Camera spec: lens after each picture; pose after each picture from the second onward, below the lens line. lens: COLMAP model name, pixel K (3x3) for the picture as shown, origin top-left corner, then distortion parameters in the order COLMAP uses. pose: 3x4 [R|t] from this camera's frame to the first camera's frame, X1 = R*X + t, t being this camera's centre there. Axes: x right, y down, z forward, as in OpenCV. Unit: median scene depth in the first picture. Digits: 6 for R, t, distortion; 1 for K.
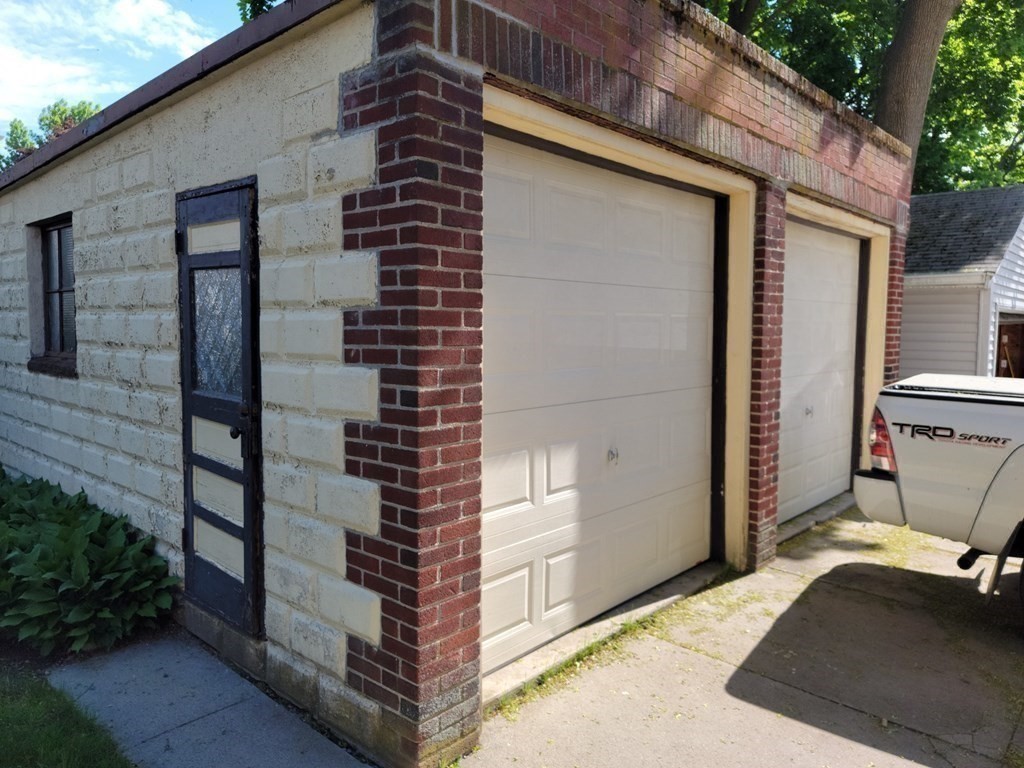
lens RADIAL K [[717.5, 0, 512.0], [0, 717.5, 384.0], [0, 0, 1]] dist [0.105847, -0.123187]
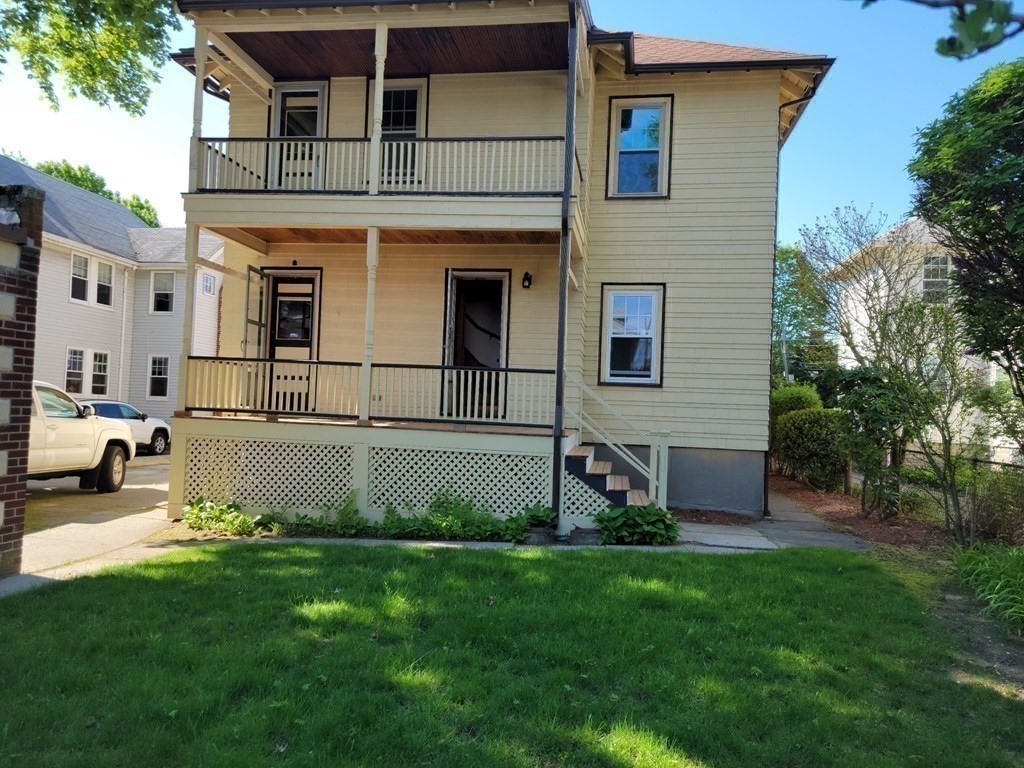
lens RADIAL K [[771.7, 0, 512.0], [0, 771.7, 384.0], [0, 0, 1]] dist [0.053539, -0.000694]
pose [[-0.534762, 0.000899, 0.845003, -3.176256], [0.015098, 0.999850, 0.008491, -0.068470], [-0.844868, 0.017299, -0.534695, 1.012561]]
